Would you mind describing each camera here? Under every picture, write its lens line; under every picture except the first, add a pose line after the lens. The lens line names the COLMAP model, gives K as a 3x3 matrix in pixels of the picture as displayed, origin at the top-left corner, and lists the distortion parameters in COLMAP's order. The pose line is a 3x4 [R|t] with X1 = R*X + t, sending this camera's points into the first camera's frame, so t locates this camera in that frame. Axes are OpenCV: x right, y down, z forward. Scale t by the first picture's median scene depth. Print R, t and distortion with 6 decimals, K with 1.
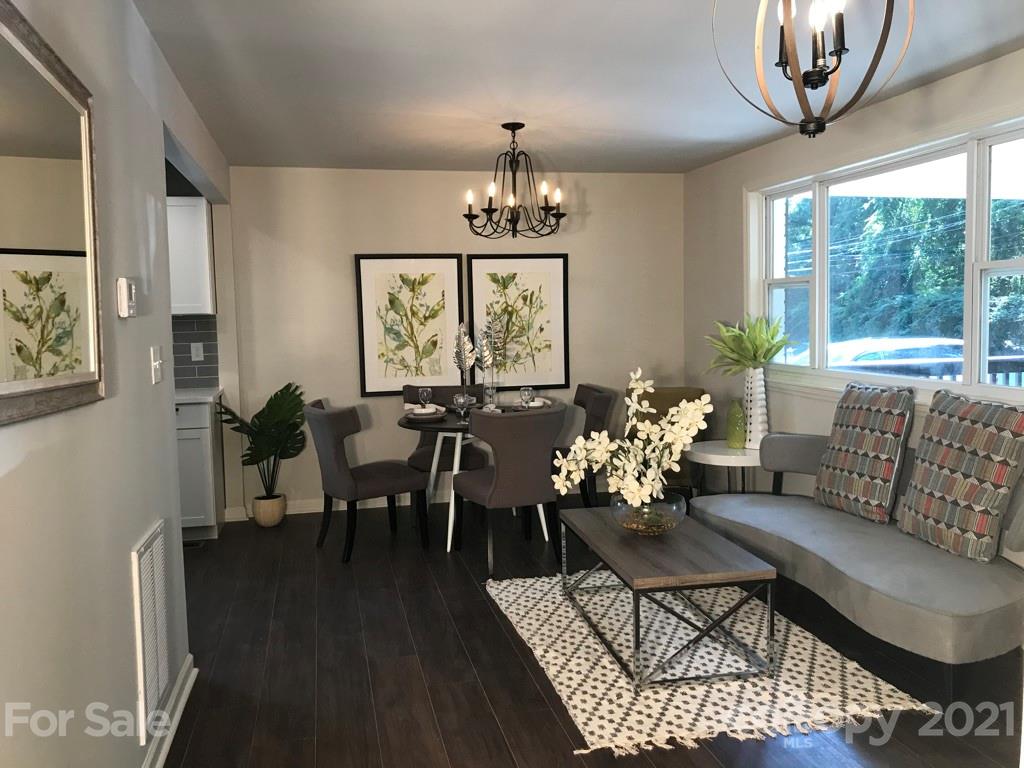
lens RADIAL K [[843.6, 0, 509.9], [0, 843.6, 376.6], [0, 0, 1]] dist [0.049406, -0.073440]
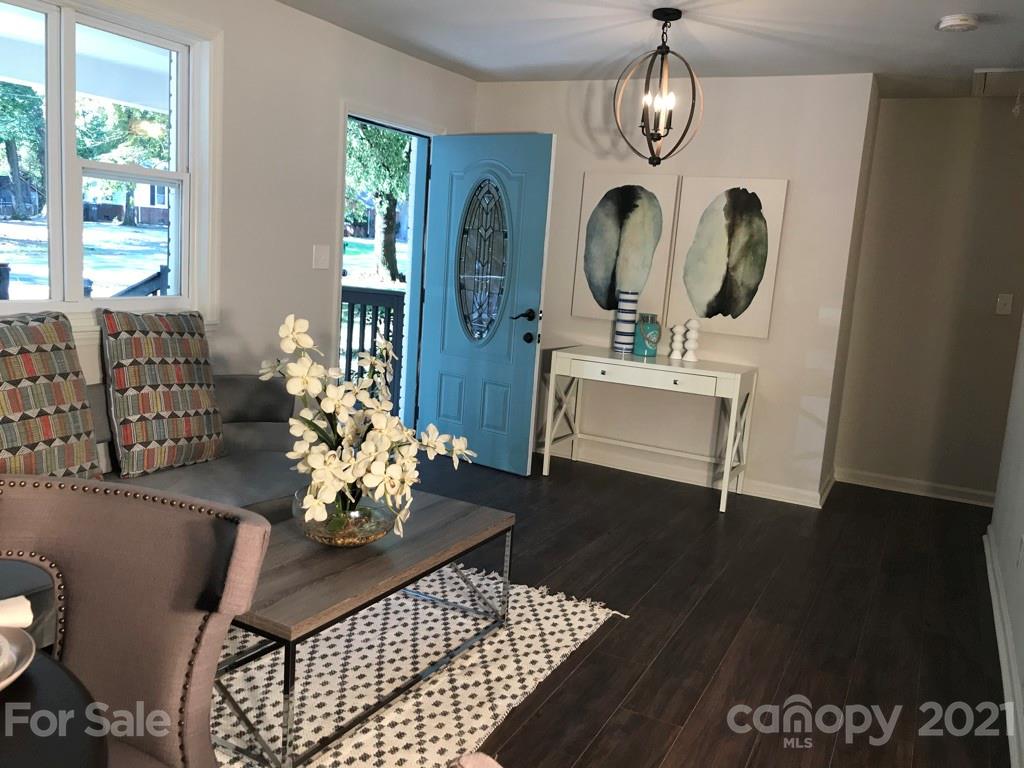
lens RADIAL K [[843.6, 0, 517.6], [0, 843.6, 378.7], [0, 0, 1]] dist [0.049406, -0.073440]
pose [[-0.768059, -0.133607, 0.626286, -0.241114], [-0.008254, 0.979977, 0.198938, -0.059532], [-0.640326, 0.147626, -0.753783, 0.921533]]
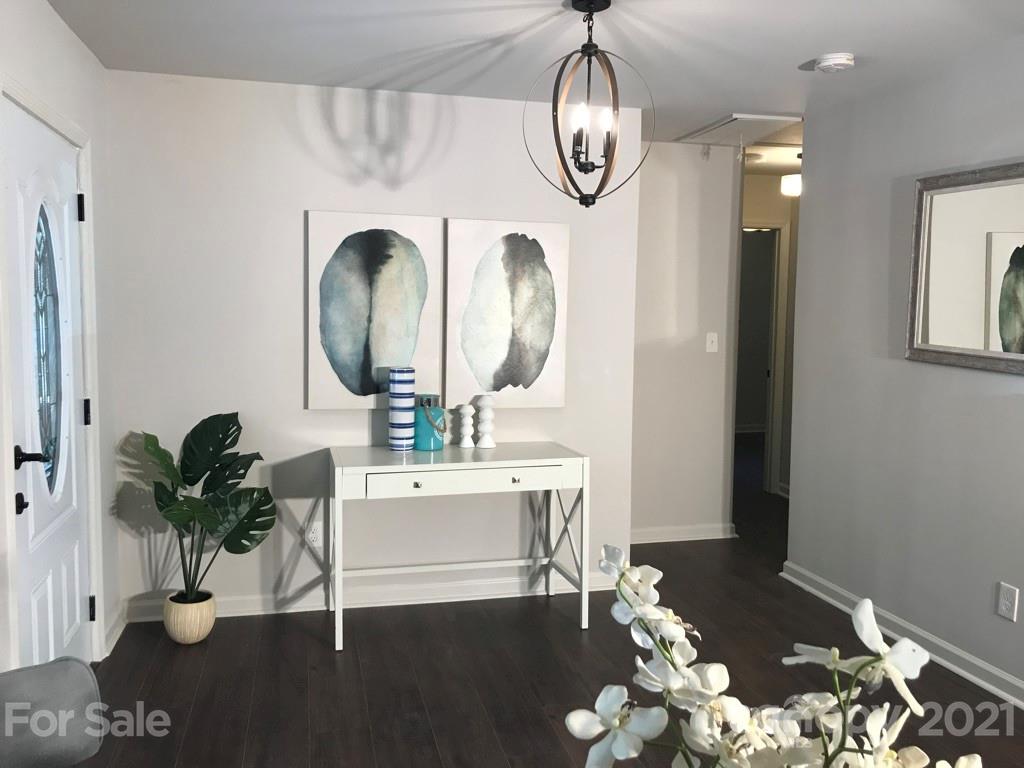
lens RADIAL K [[843.6, 0, 509.4], [0, 843.6, 379.9], [0, 0, 1]] dist [0.049406, -0.073440]
pose [[-0.999956, 0.006242, -0.006946, 0.166081], [0.005072, 0.987539, 0.157295, -0.070025], [0.007841, 0.157253, -0.987527, 0.823041]]
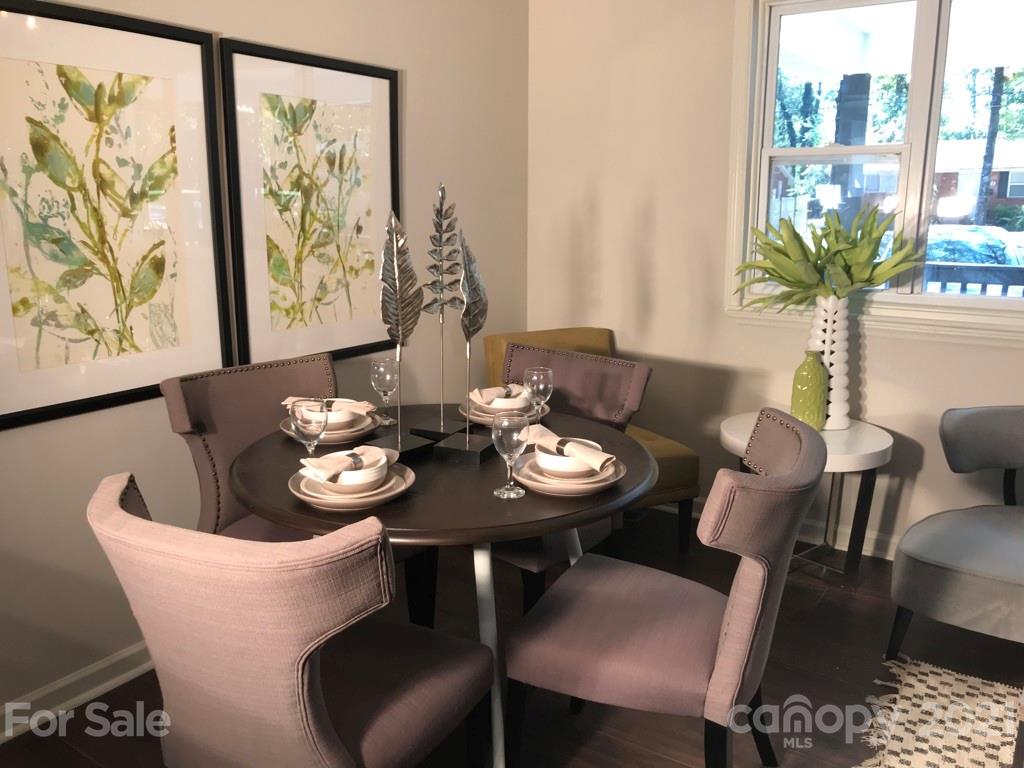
lens RADIAL K [[843.6, 0, 508.9], [0, 843.6, 378.8], [0, 0, 1]] dist [0.049406, -0.073440]
pose [[0.722609, -0.120025, 0.680758, -0.263475], [0.033623, 0.989748, 0.138814, -0.039238], [-0.690439, -0.077419, 0.719236, 0.649238]]
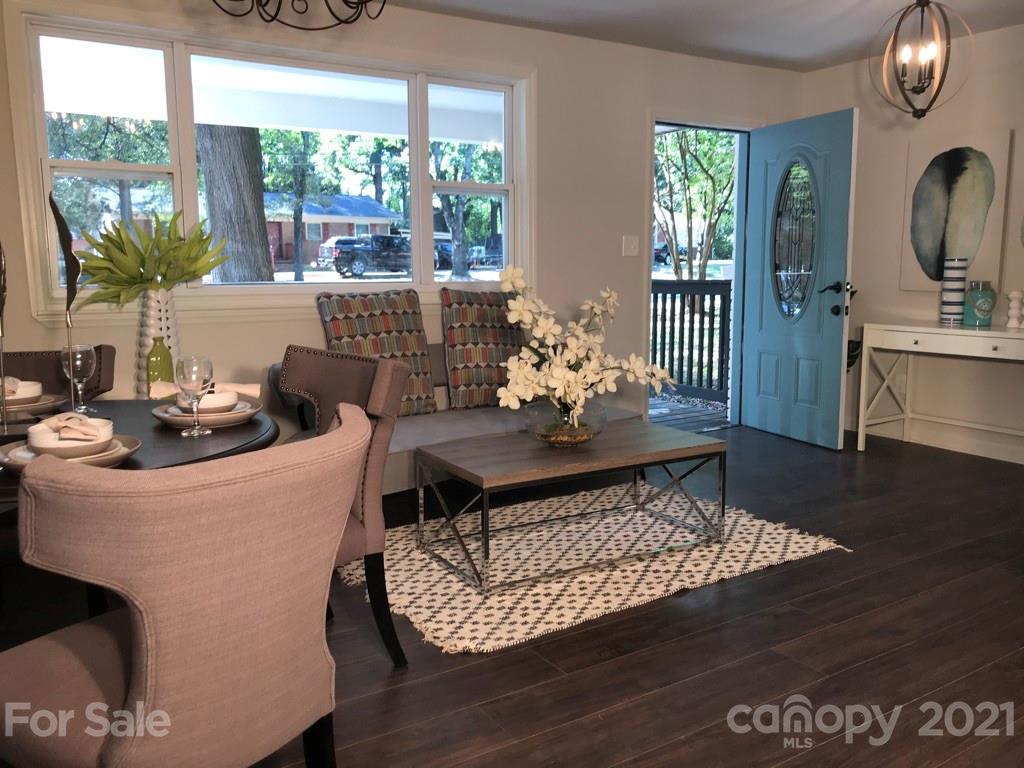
lens RADIAL K [[843.6, 0, 508.7], [0, 843.6, 375.4], [0, 0, 1]] dist [0.049406, -0.073440]
pose [[-0.335735, -0.103048, 0.936303, -0.421312], [0.083492, 0.986830, 0.138547, -0.012104], [-0.938249, 0.124689, -0.322709, 0.866944]]
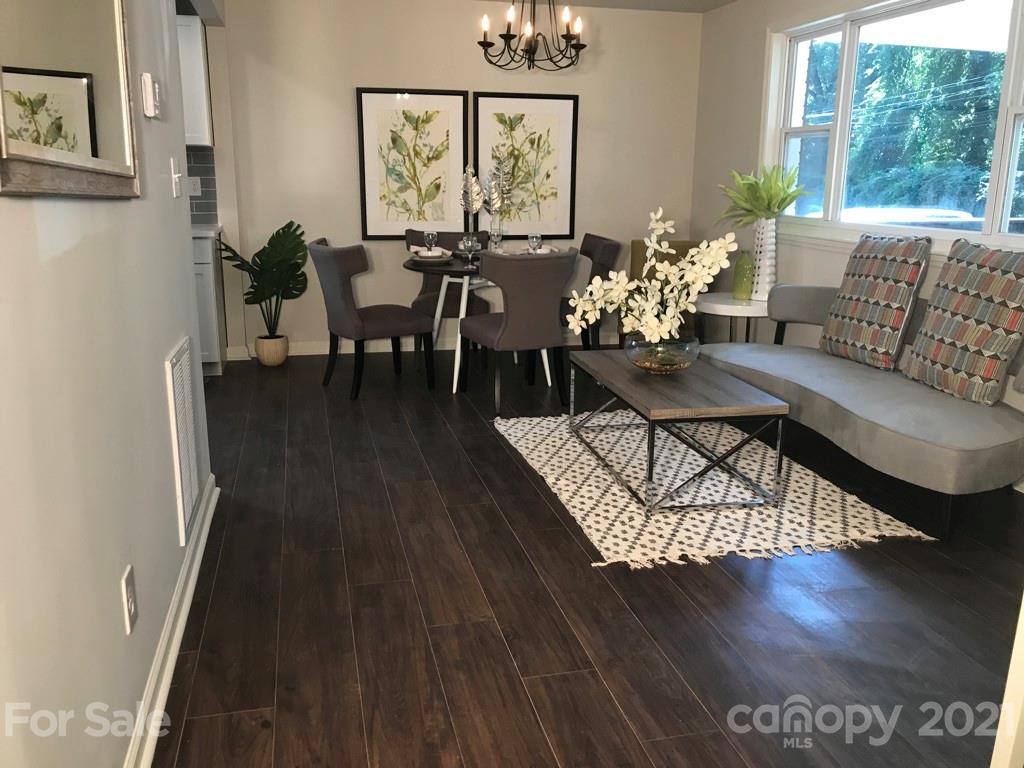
lens RADIAL K [[843.6, 0, 507.7], [0, 843.6, 381.2], [0, 0, 1]] dist [0.049406, -0.073440]
pose [[0.999336, 0.027033, 0.024422, -0.028622], [-0.030612, 0.986543, 0.160610, 0.024509], [-0.019752, -0.161251, 0.986716, 0.000626]]
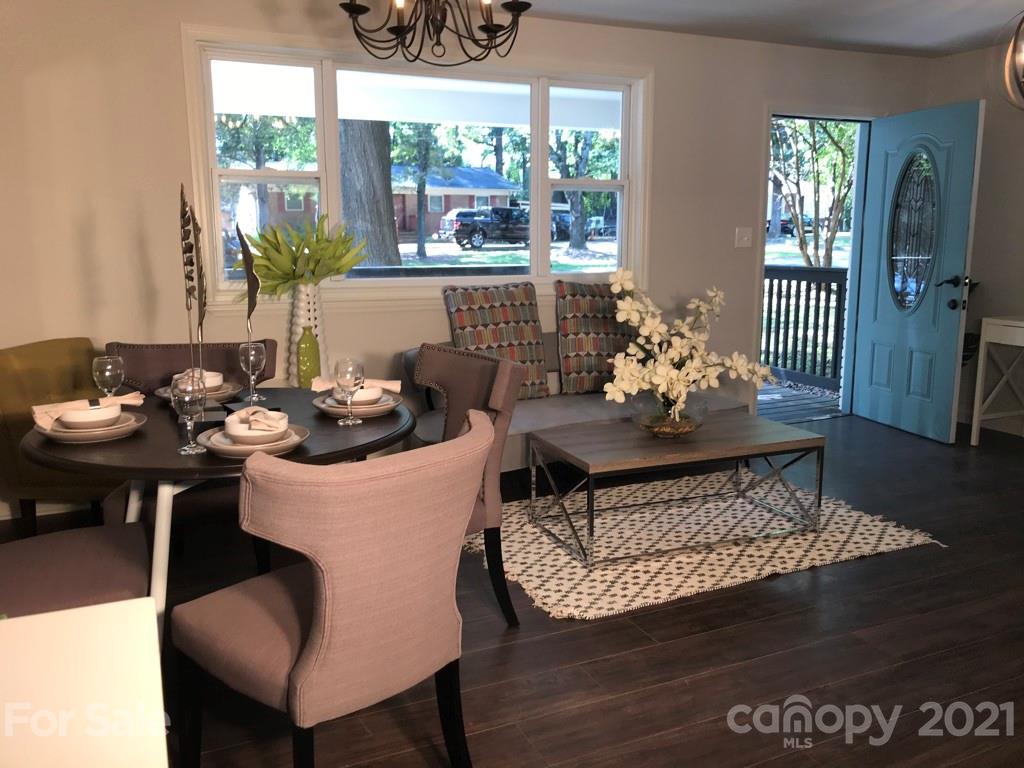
lens RADIAL K [[843.6, 0, 511.4], [0, 843.6, 375.6], [0, 0, 1]] dist [0.049406, -0.073440]
pose [[-0.206178, -0.143391, 0.967951, -0.472023], [0.080284, 0.983391, 0.162779, -0.035810], [-0.975215, 0.111272, -0.191241, 0.877174]]
